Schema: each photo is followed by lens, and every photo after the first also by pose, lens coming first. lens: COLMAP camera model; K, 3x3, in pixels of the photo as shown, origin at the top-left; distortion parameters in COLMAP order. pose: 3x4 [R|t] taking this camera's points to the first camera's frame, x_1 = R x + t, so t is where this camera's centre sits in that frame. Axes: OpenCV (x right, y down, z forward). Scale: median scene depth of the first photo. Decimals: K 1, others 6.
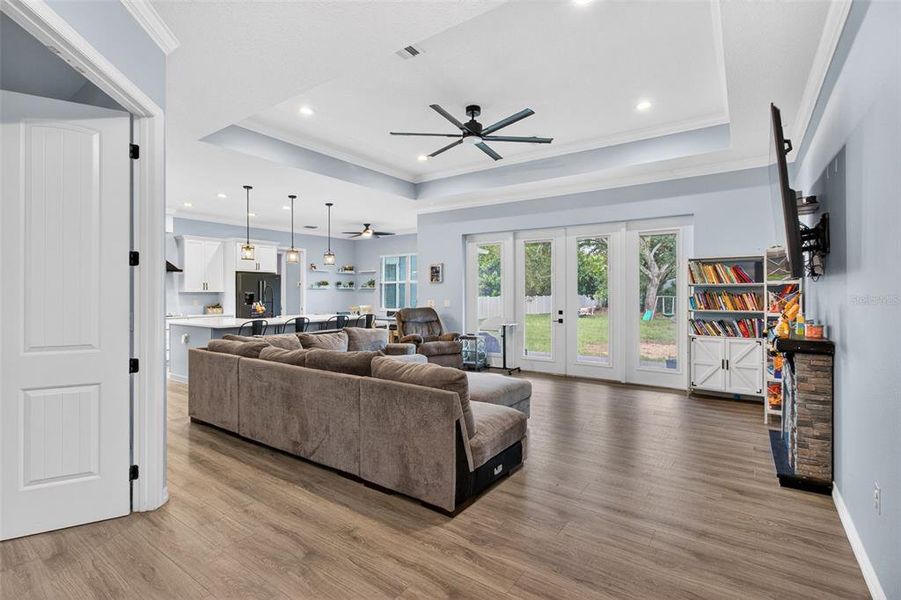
lens RADIAL K [[419.0, 0, 440.2], [0, 419.0, 290.0], [0, 0, 1]] dist [-0.000810, 0.000204]
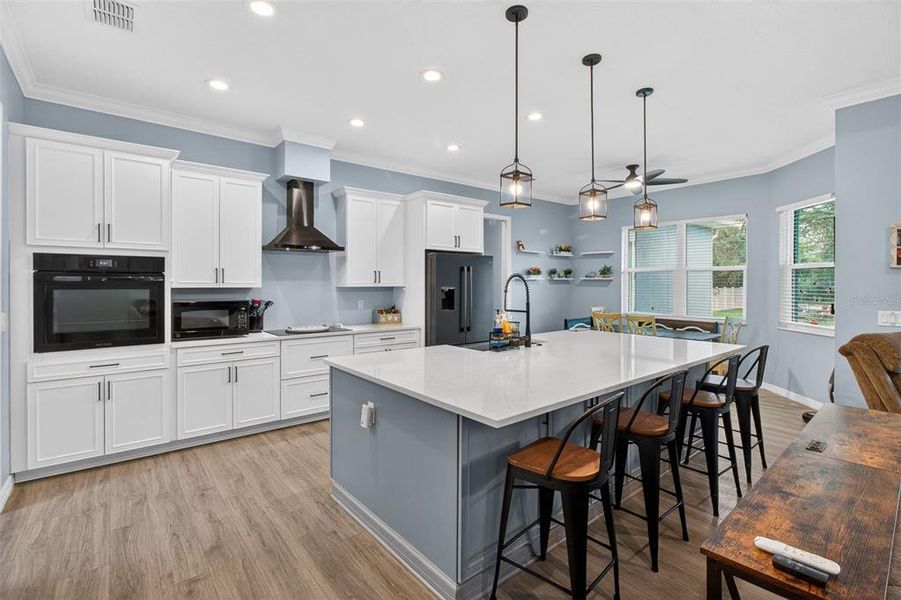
lens RADIAL K [[420.5, 0, 450.8], [0, 420.5, 281.1], [0, 0, 1]] dist [-0.002099, 0.000379]
pose [[0.967236, 0.002856, -0.253864, -0.390901], [-0.002107, 0.999993, 0.003222, -0.005930], [0.253872, -0.002582, 0.967234, 0.574932]]
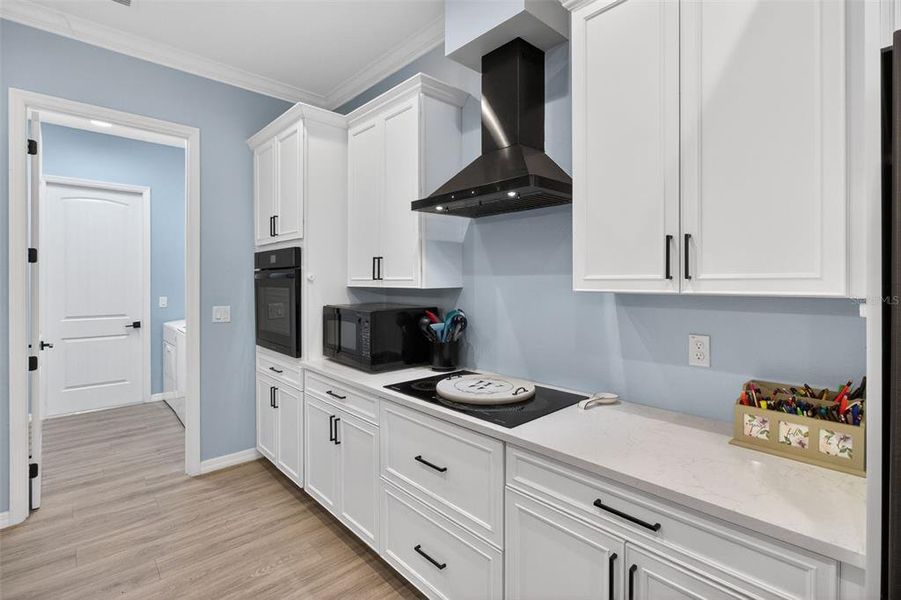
lens RADIAL K [[420.5, 0, 450.8], [0, 420.5, 281.1], [0, 0, 1]] dist [-0.002099, 0.000379]
pose [[-0.197412, 0.003311, -0.980315, -0.493253], [0.007017, 0.999973, 0.001965, -0.000577], [0.980296, -0.006491, -0.197430, 1.179473]]
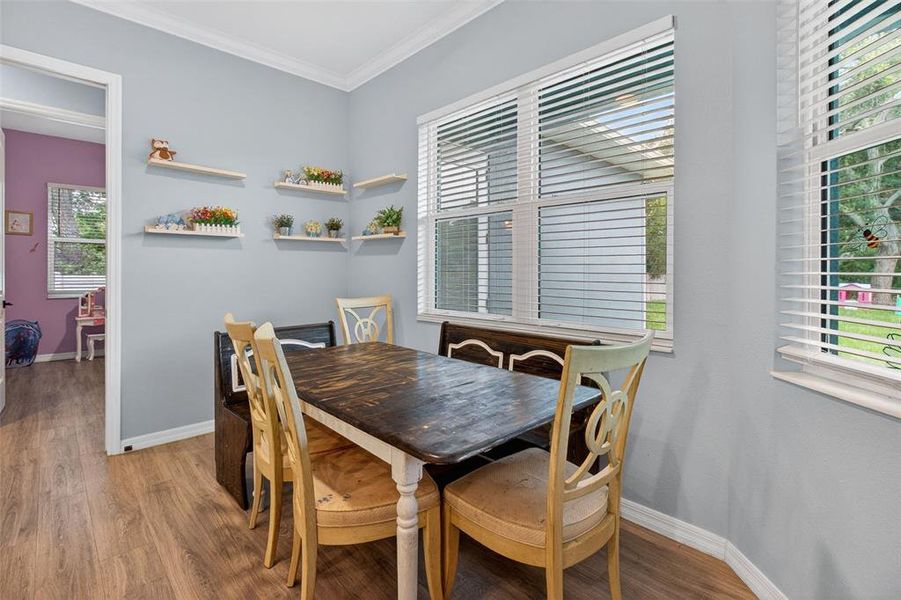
lens RADIAL K [[419.8, 0, 449.0], [0, 419.8, 269.3], [0, 0, 1]] dist [-0.000164, 0.000146]
pose [[0.983639, 0.001998, -0.180138, -0.125371], [-0.001464, 0.999994, 0.003097, 0.027631], [0.180143, -0.002783, 0.983636, 1.242720]]
